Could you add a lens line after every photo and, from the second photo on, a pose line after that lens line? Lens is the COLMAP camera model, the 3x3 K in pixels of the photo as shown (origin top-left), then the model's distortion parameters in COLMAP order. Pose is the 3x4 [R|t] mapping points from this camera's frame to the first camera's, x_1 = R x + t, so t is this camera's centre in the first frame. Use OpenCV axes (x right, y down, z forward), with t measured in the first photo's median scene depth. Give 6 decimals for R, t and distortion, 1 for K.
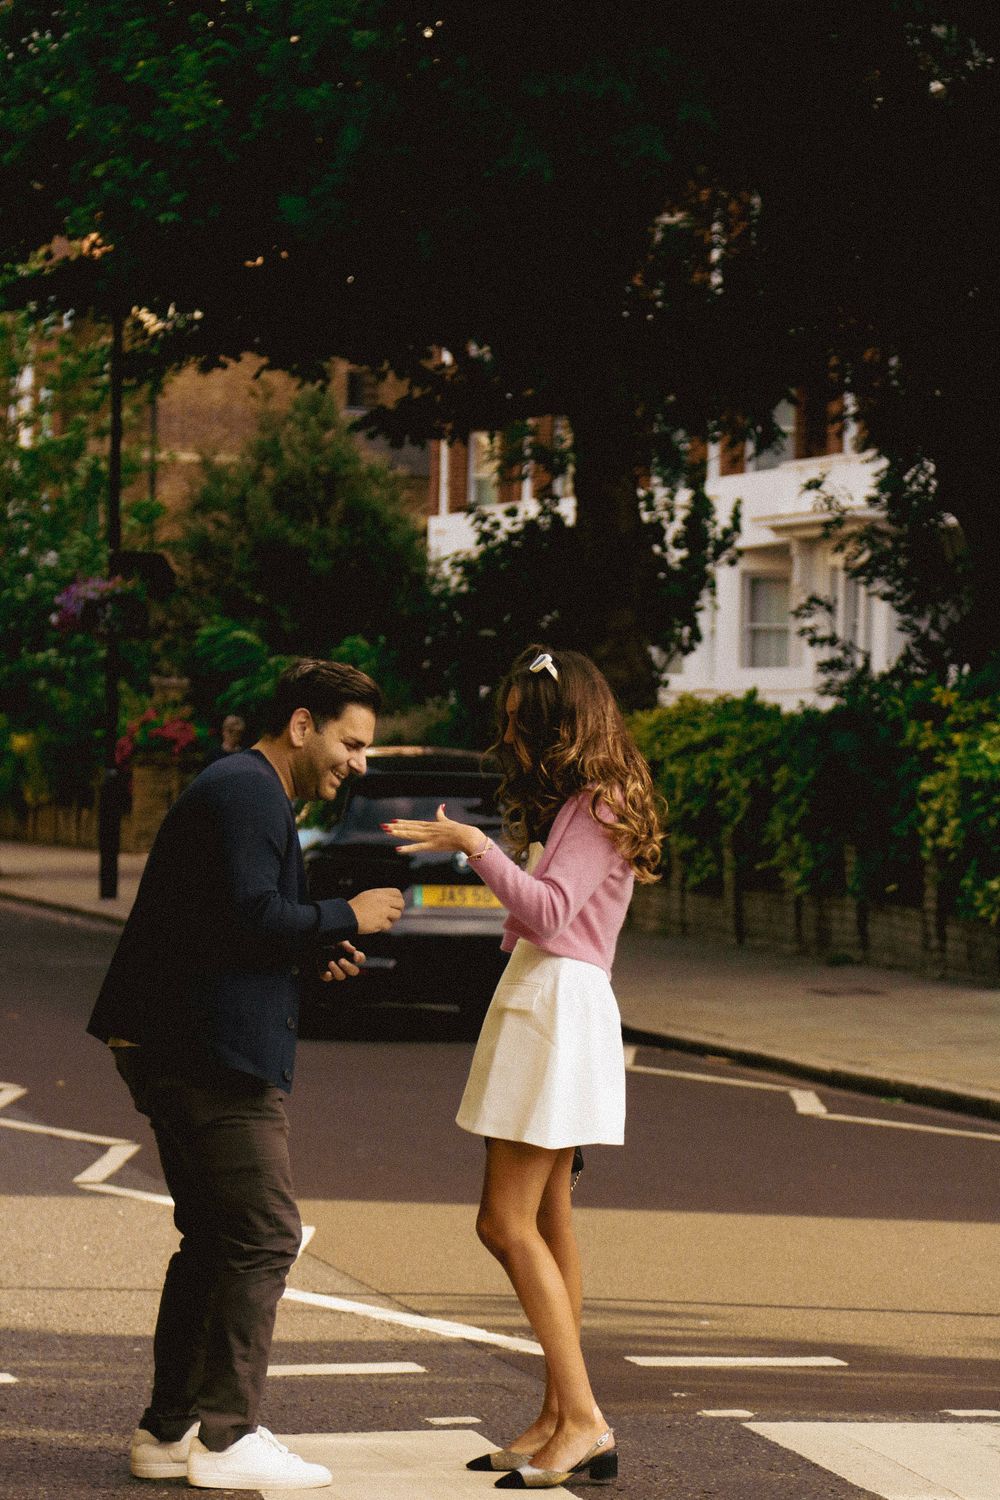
lens RADIAL K [[8927.8, 0, 500.0], [0, 8927.8, 750.0], [0, 0, 1]] dist [-0.076706, 22.267882]
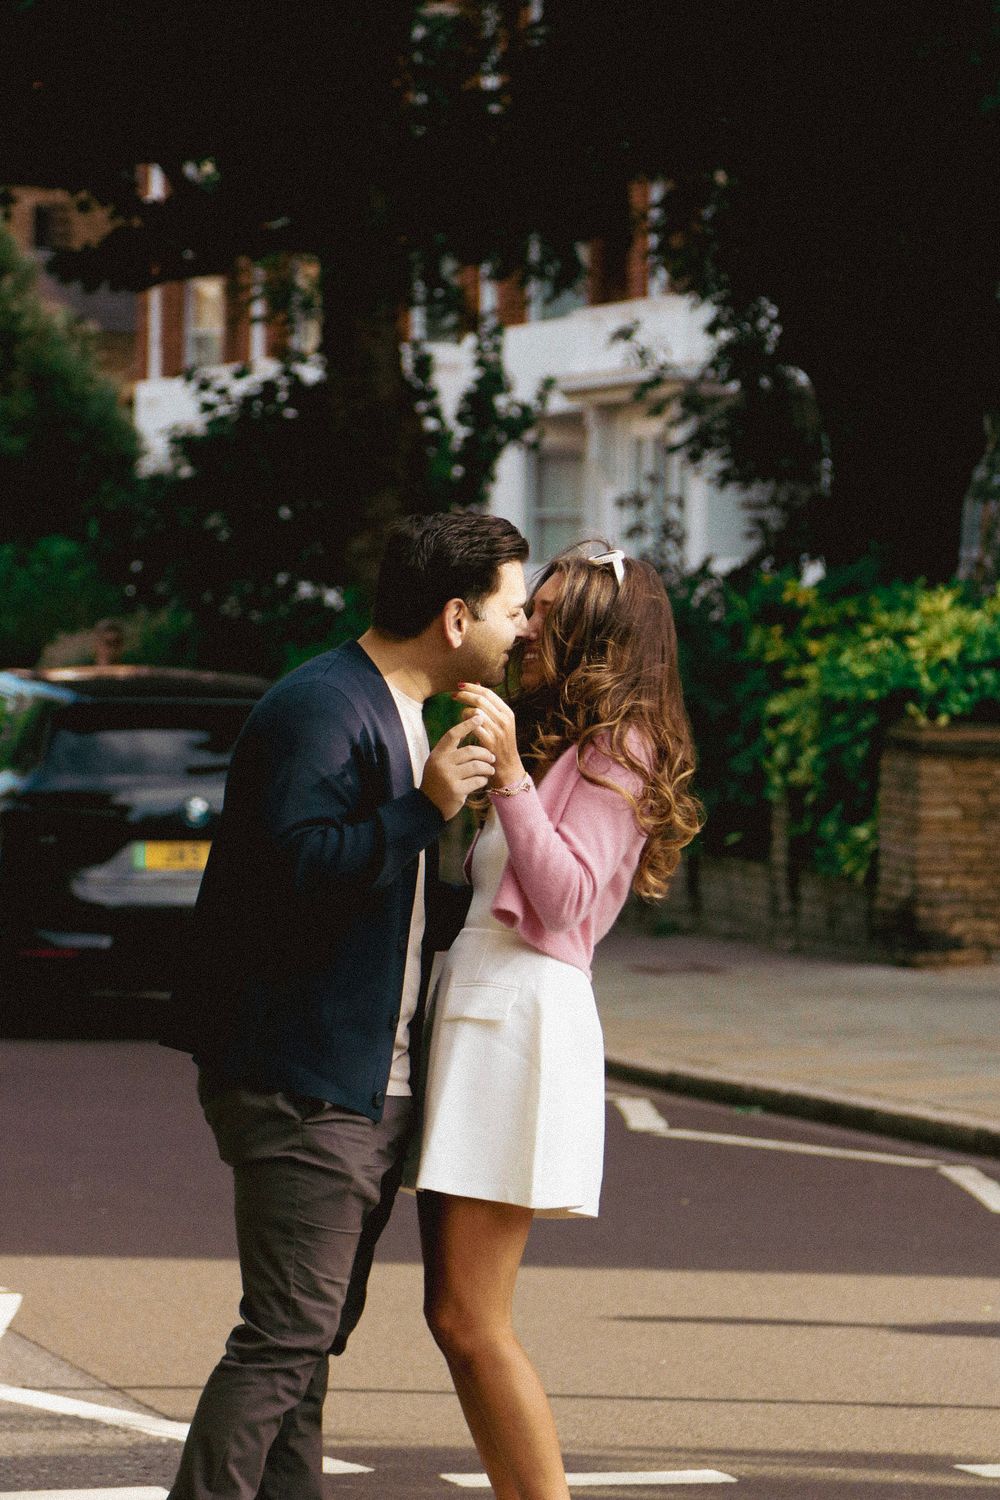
lens RADIAL K [[8927.8, 0, 500.0], [0, 8927.8, 750.0], [0, 0, 1]] dist [-0.076706, 22.267882]
pose [[0.999102, -0.010741, 0.040989, -0.009144], [0.010361, 0.999901, 0.009470, -0.000124], [-0.041087, -0.009037, 0.999115, 0.201722]]
